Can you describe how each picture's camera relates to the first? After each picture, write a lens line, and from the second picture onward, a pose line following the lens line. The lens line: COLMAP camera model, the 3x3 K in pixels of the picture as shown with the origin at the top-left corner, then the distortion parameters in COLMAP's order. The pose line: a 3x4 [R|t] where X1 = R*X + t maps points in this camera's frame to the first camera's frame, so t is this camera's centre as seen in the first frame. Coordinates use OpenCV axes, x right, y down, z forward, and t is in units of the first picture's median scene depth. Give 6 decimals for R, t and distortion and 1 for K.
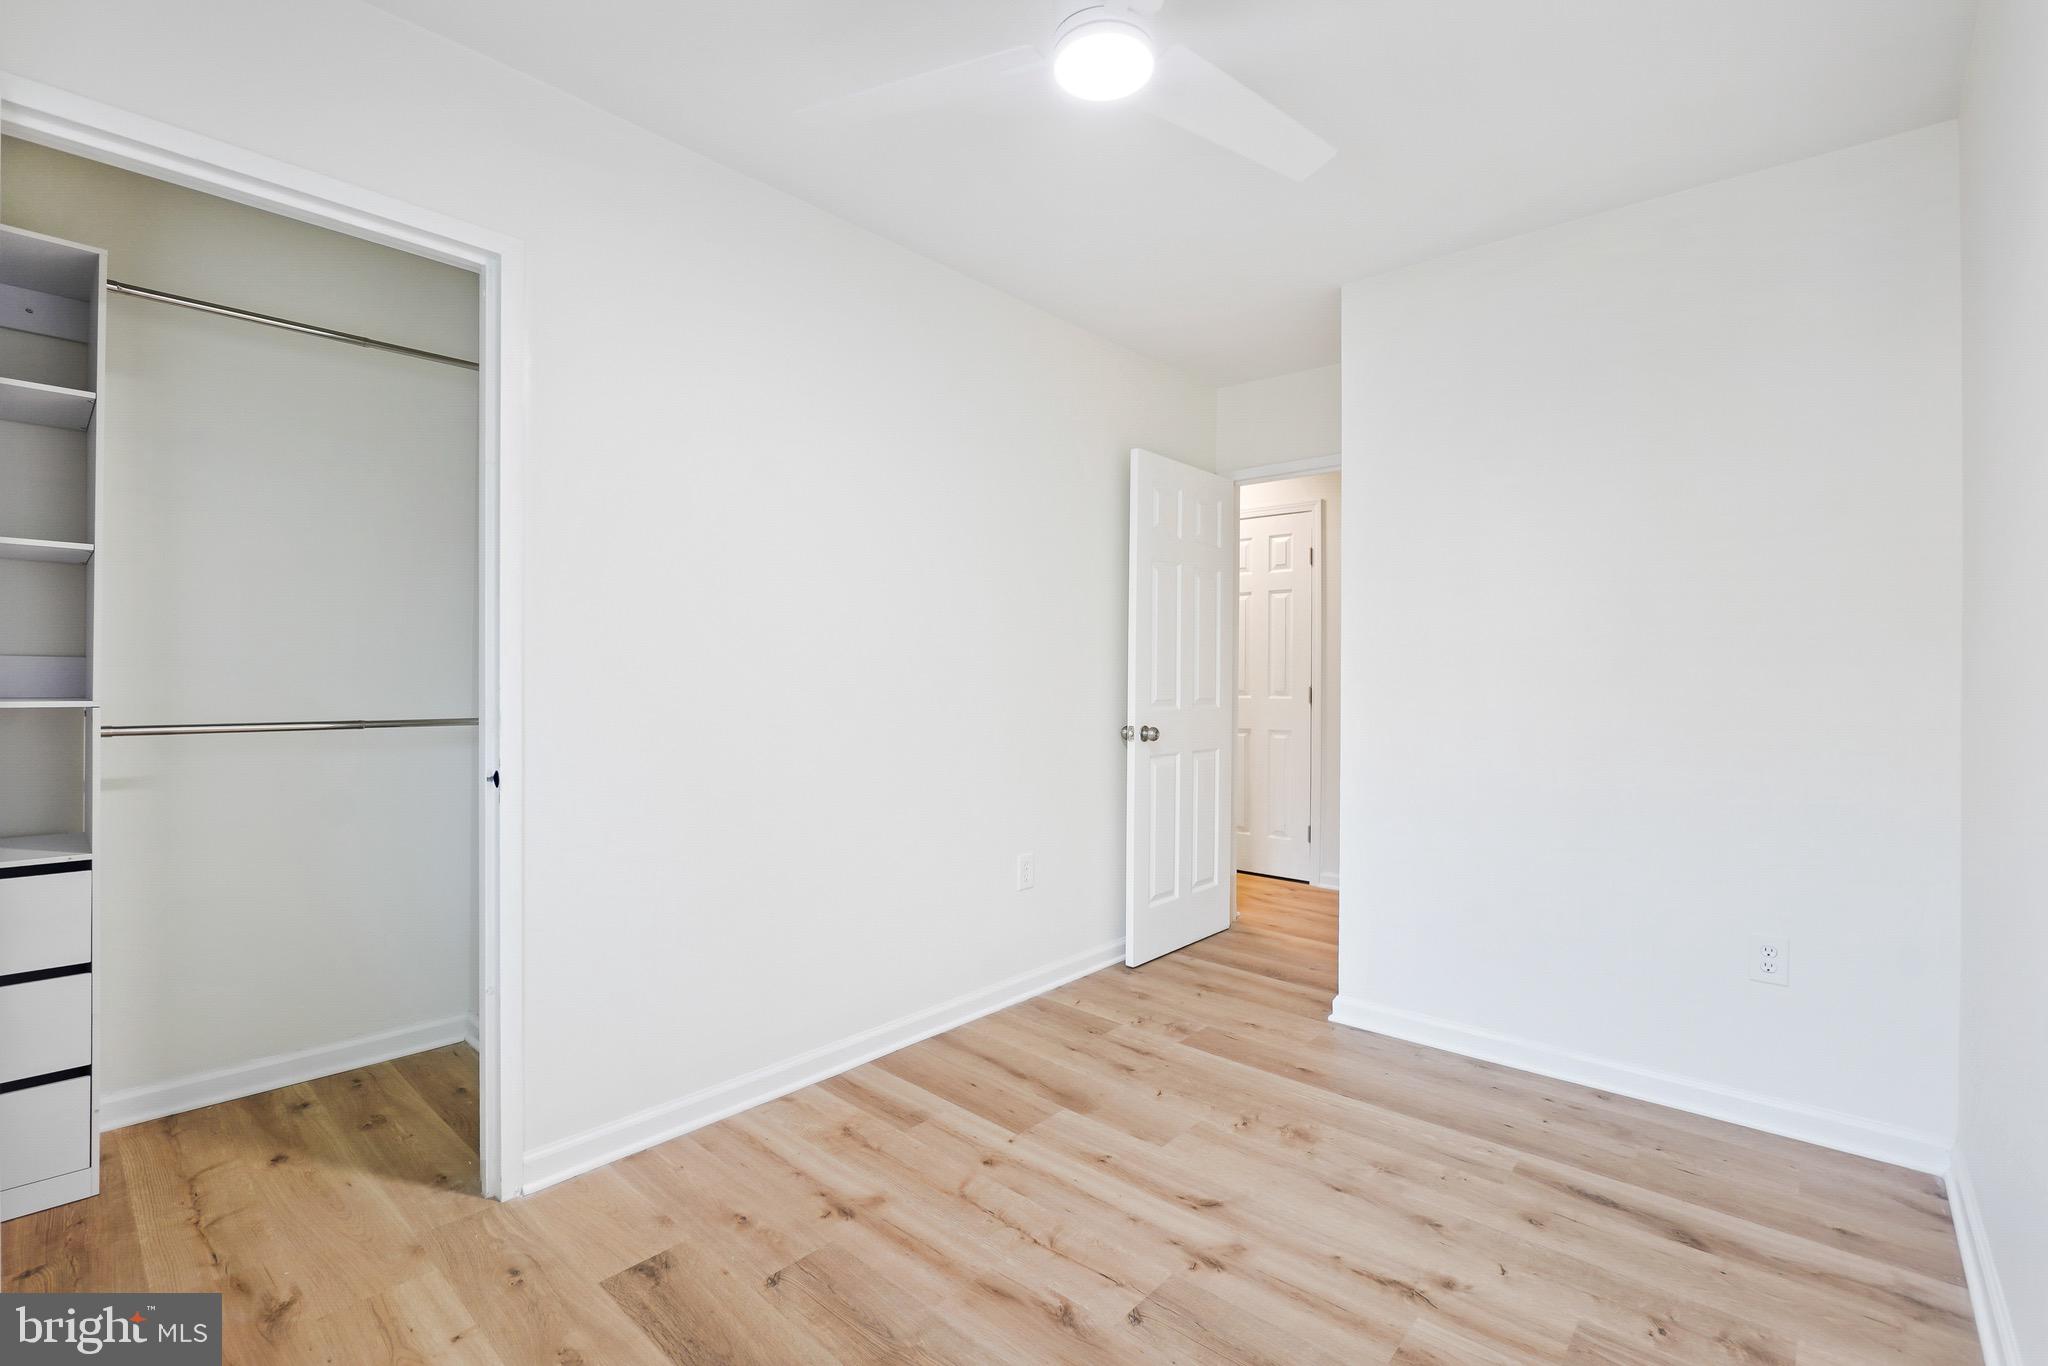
lens RADIAL K [[908.0, 0, 1024.0], [0, 908.0, 683.0], [0, 0, 1]] dist [-0.000895, -0.000509]
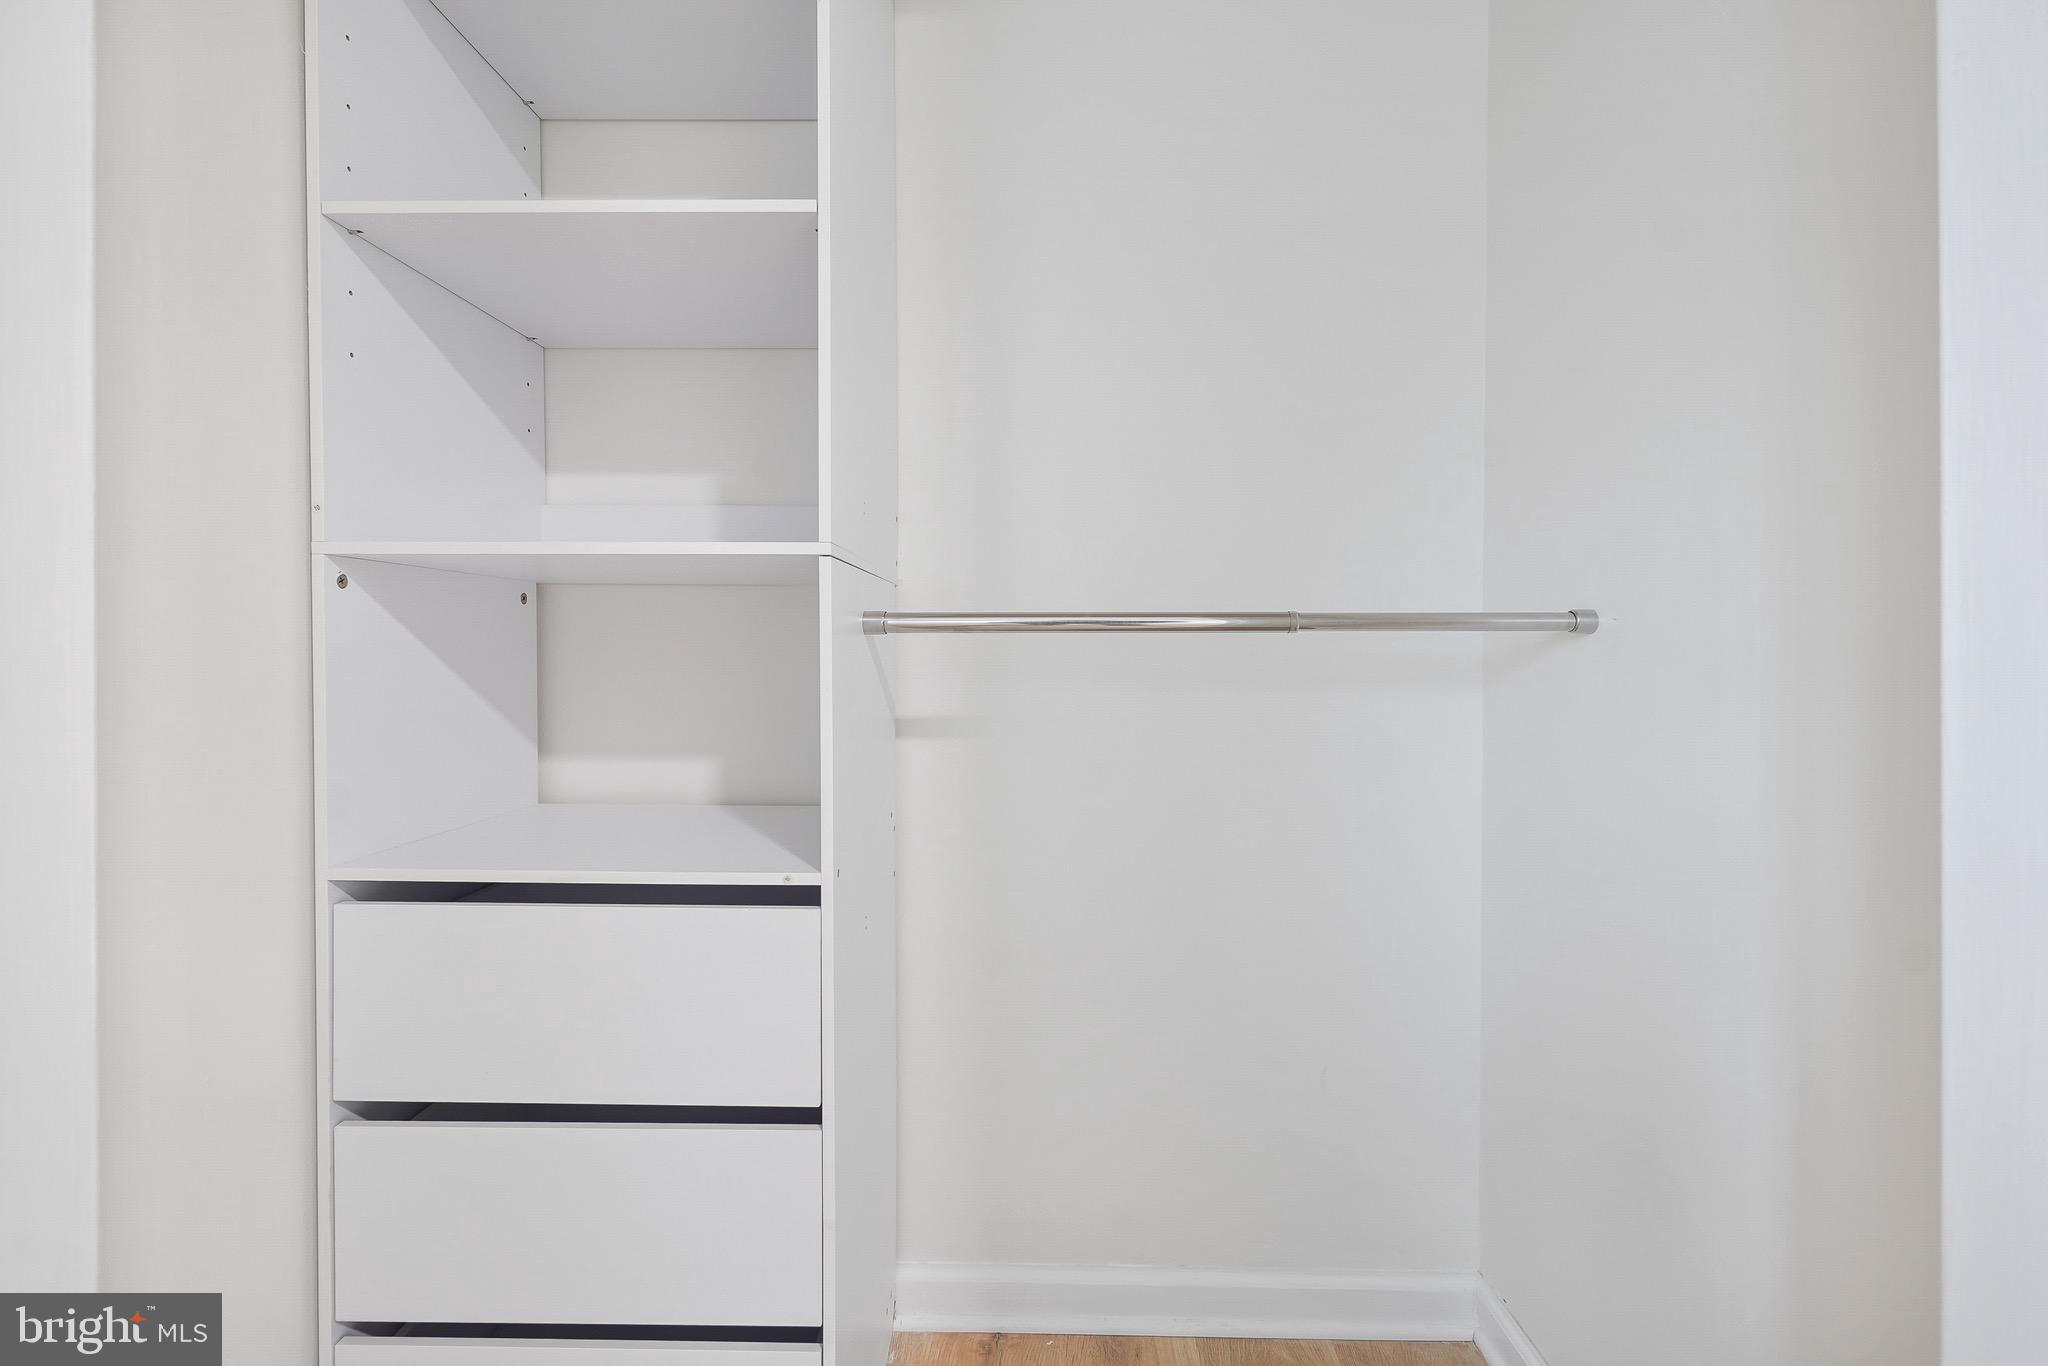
lens RADIAL K [[908.0, 0, 1024.0], [0, 908.0, 683.0], [0, 0, 1]] dist [-0.000895, -0.000509]
pose [[0.657935, -0.001155, -0.753074, -0.497489], [0.006585, 0.999969, 0.004220, 0.073546], [0.753046, -0.007736, 0.657922, 0.631487]]
